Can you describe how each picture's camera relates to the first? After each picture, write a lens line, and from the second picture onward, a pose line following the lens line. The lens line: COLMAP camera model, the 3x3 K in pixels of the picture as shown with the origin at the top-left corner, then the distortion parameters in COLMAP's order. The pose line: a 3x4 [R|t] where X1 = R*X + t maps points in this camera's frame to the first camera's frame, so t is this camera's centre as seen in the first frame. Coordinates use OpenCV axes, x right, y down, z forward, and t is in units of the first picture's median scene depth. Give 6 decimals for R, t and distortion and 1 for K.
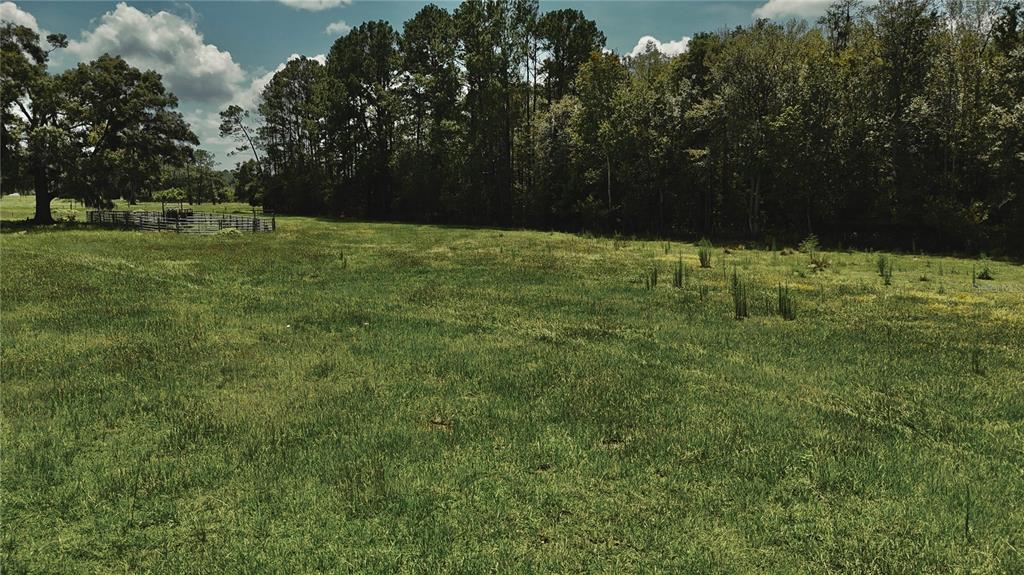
lens RADIAL K [[769.9, 0, 517.0], [0, 769.9, 285.8], [0, 0, 1]] dist [0.084708, -0.065658]
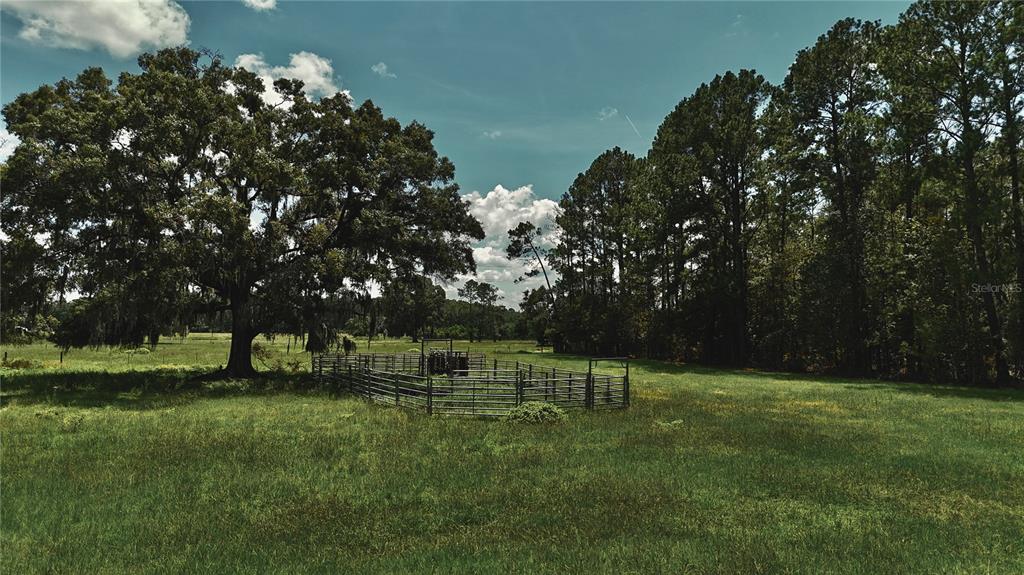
lens RADIAL K [[769.9, 0, 517.0], [0, 769.9, 285.8], [0, 0, 1]] dist [0.084708, -0.065658]
pose [[0.943583, -0.019329, -0.330570, -0.141041], [-0.039093, 0.984811, -0.169172, -0.038246], [0.328819, 0.172551, 0.928496, 0.348614]]
